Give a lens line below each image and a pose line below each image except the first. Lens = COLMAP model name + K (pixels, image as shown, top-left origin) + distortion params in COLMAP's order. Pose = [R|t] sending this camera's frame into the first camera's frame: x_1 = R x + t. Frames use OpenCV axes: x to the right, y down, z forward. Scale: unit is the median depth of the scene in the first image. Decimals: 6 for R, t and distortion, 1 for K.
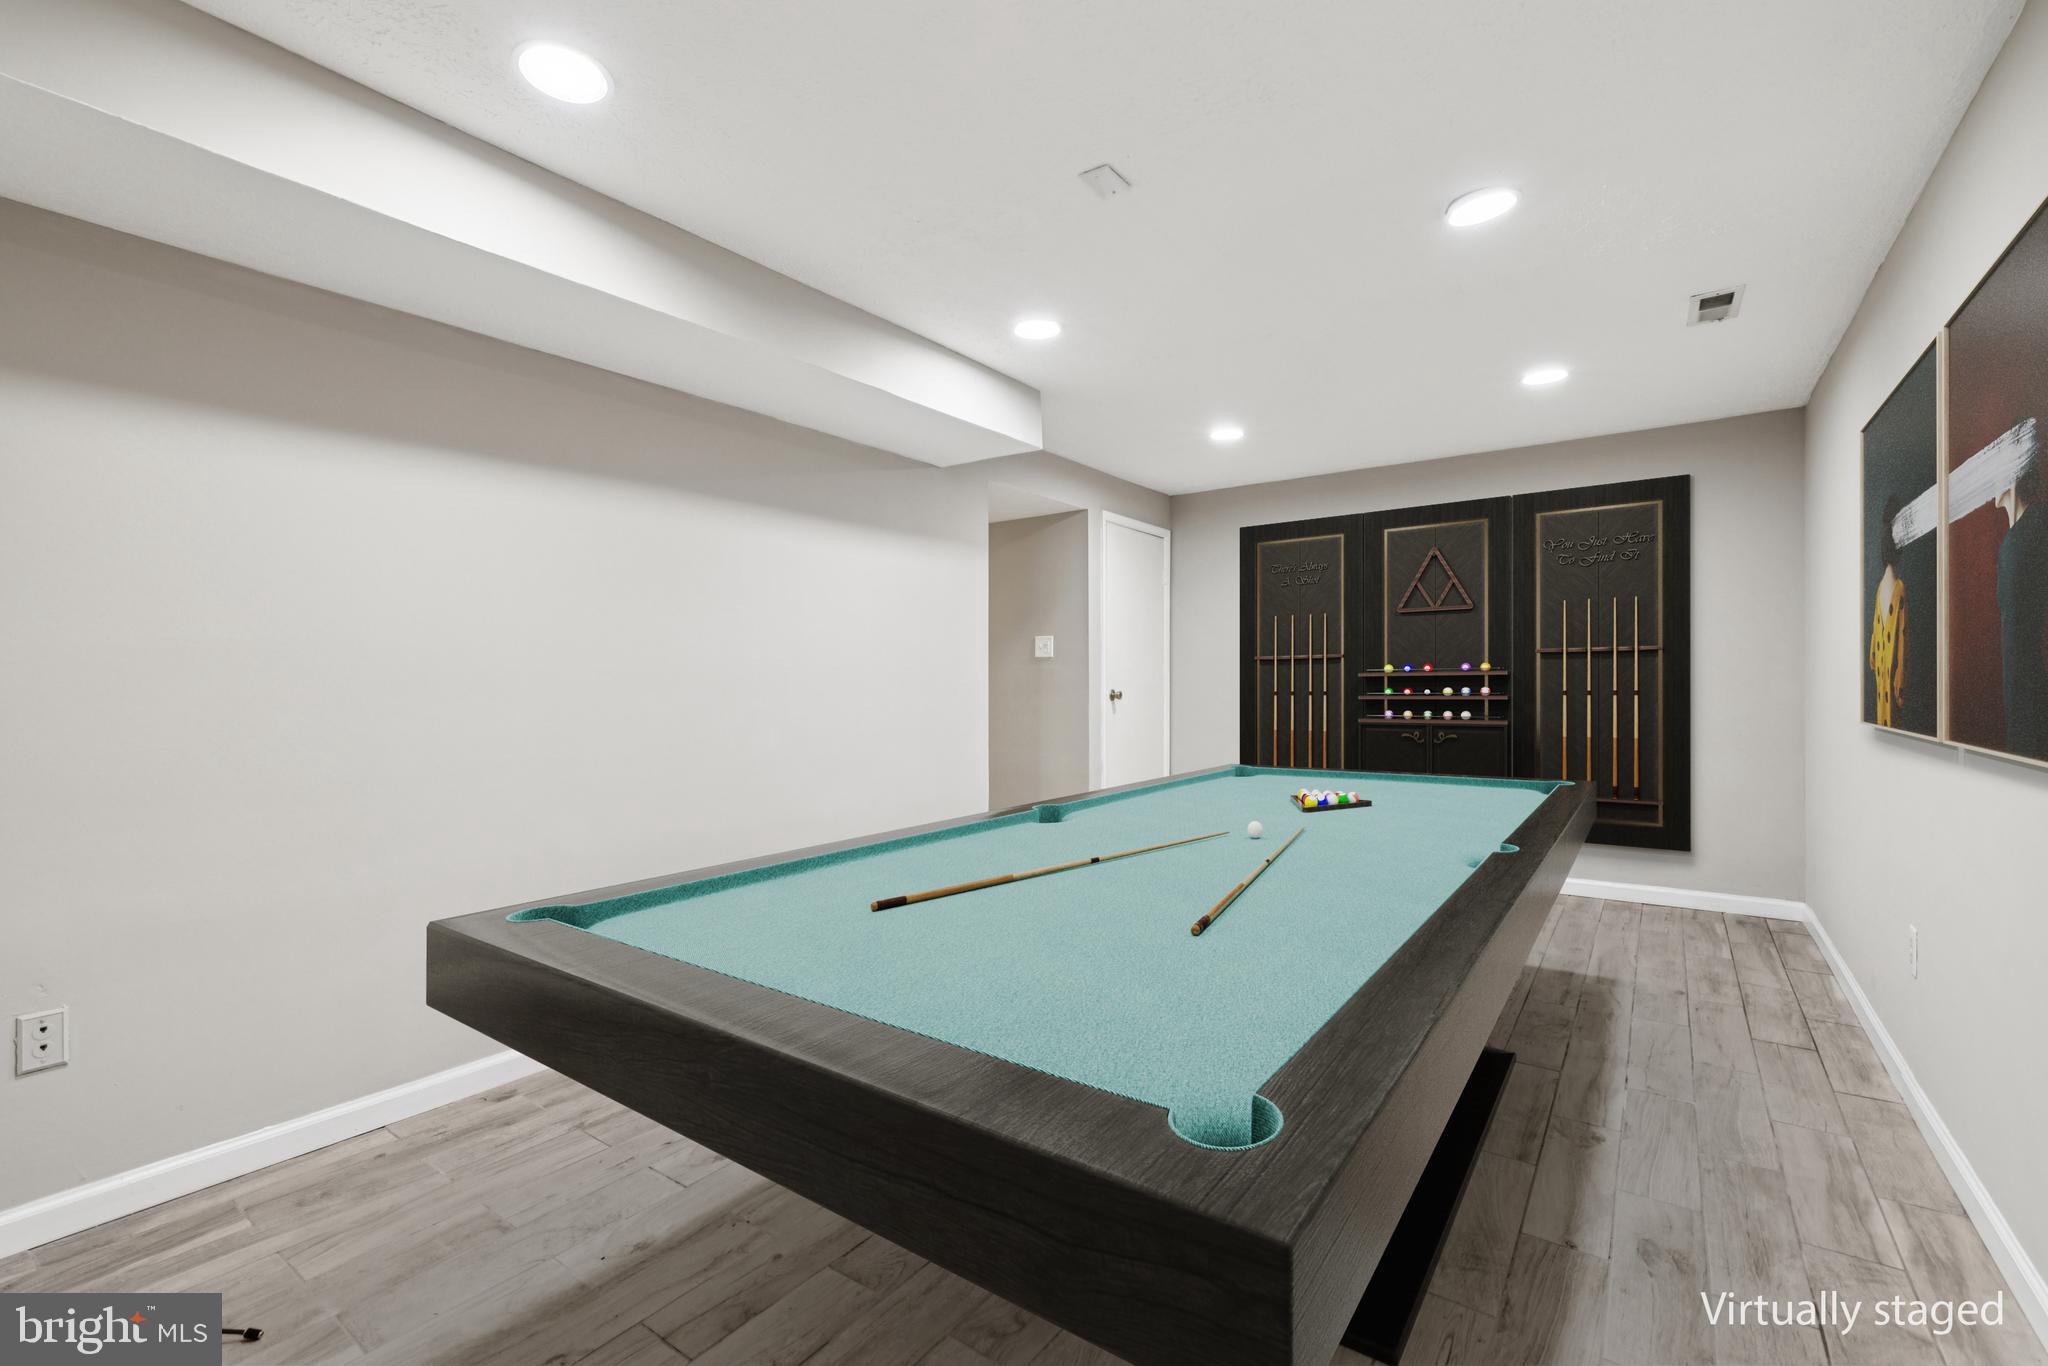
lens RADIAL K [[890.7, 0, 1023.7], [0, 890.7, 681.4], [0, 0, 1]] dist [0.001906, -0.001071]
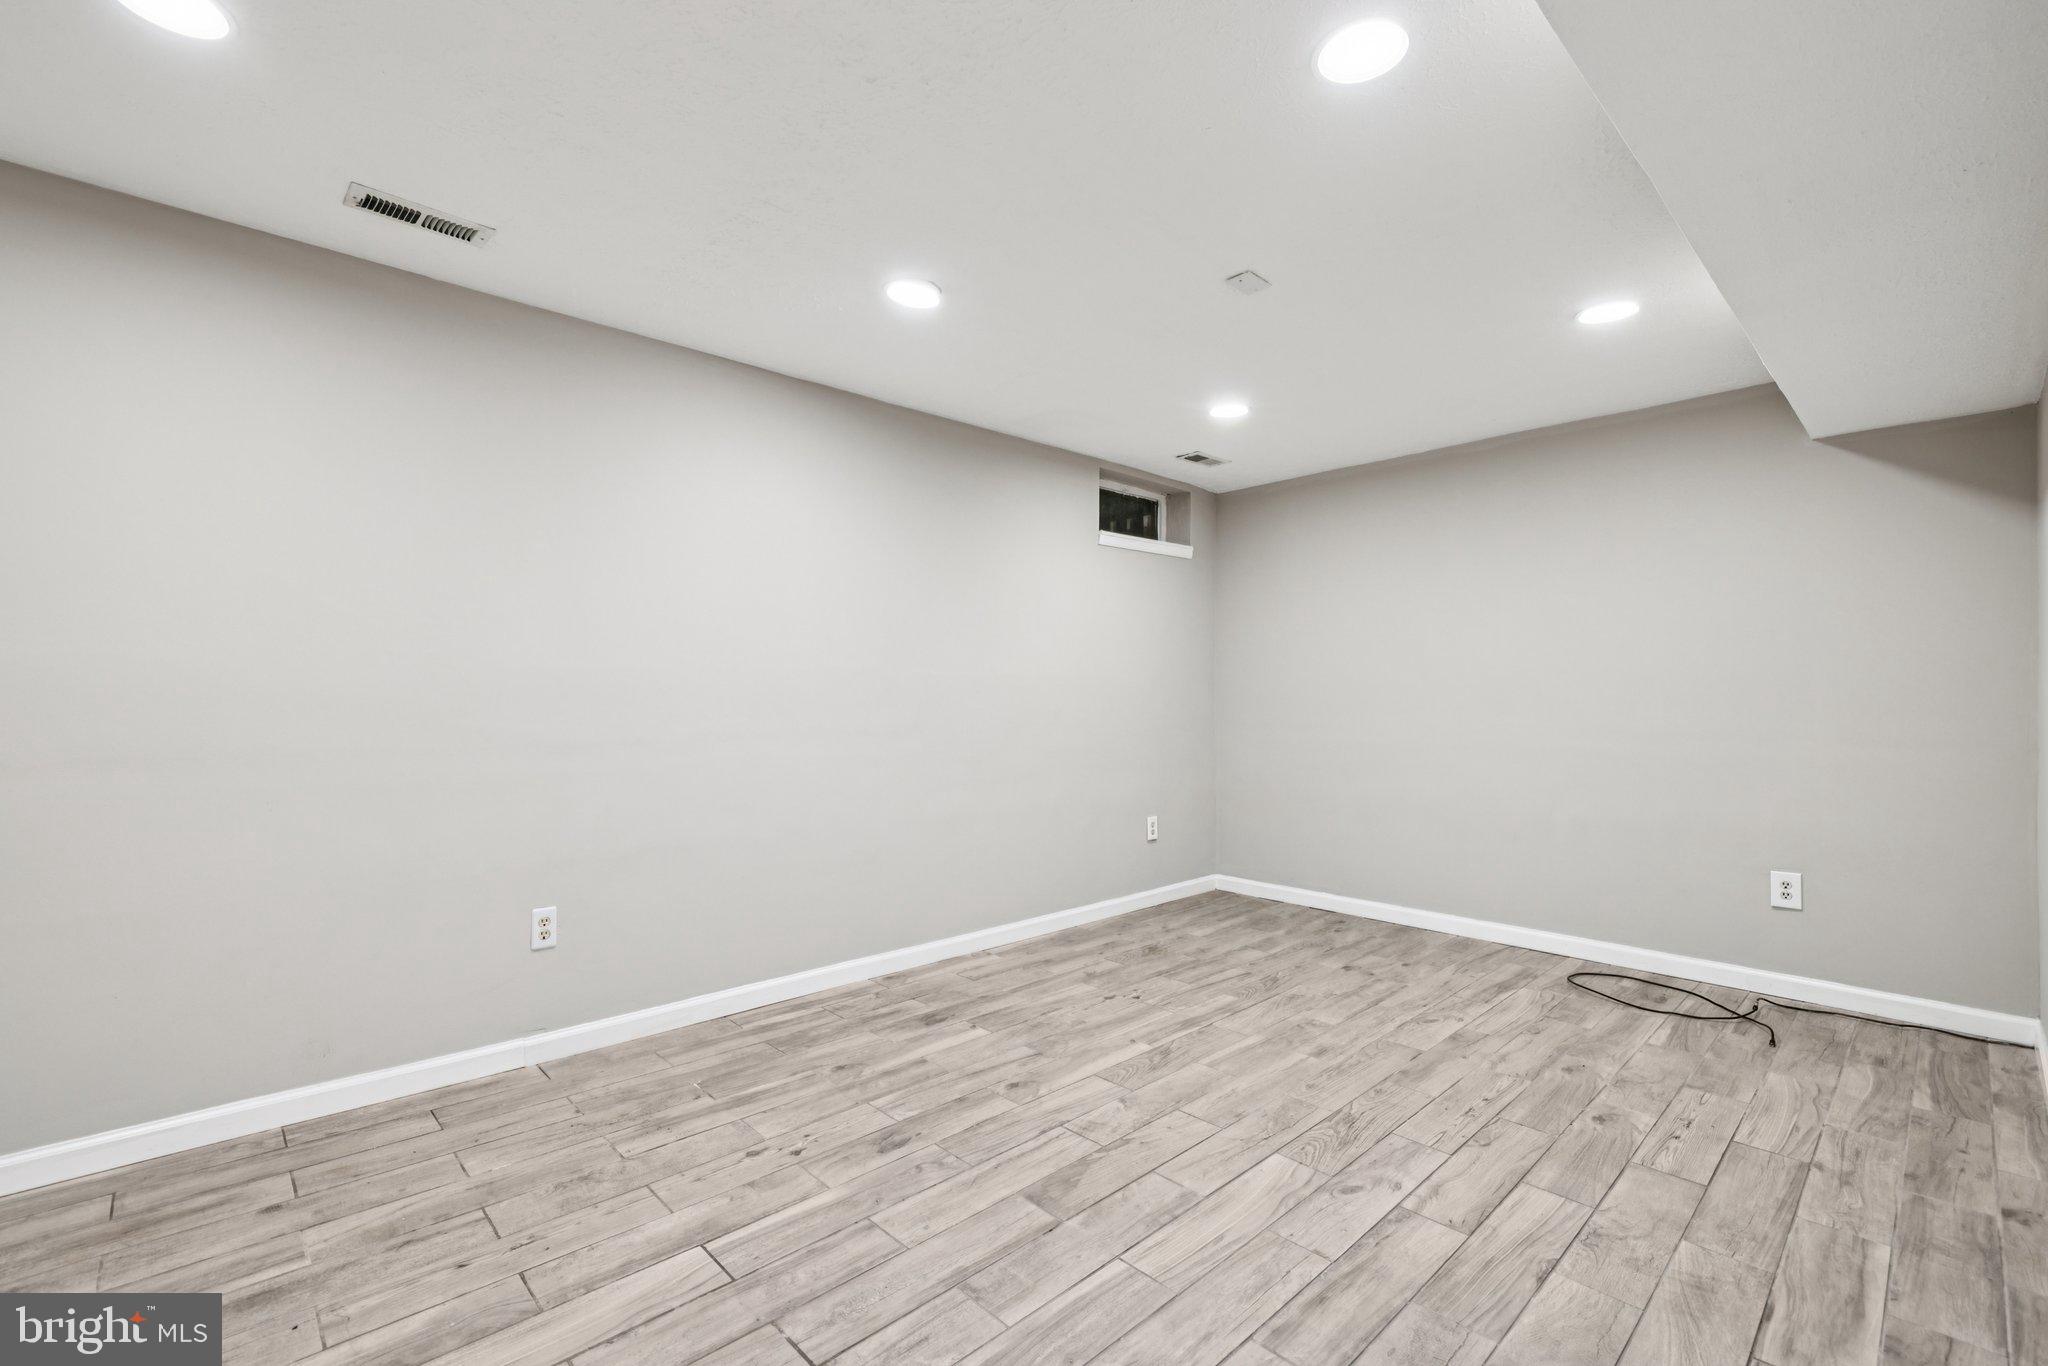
lens RADIAL K [[890.7, 0, 1024.1], [0, 890.7, 687.7], [0, 0, 1]] dist [0.001906, -0.001071]
pose [[-0.981844, 0.004183, 0.189642, 0.163815], [0.003421, 0.999985, -0.004344, -0.011401], [-0.189657, -0.003617, -0.981844, 2.309721]]
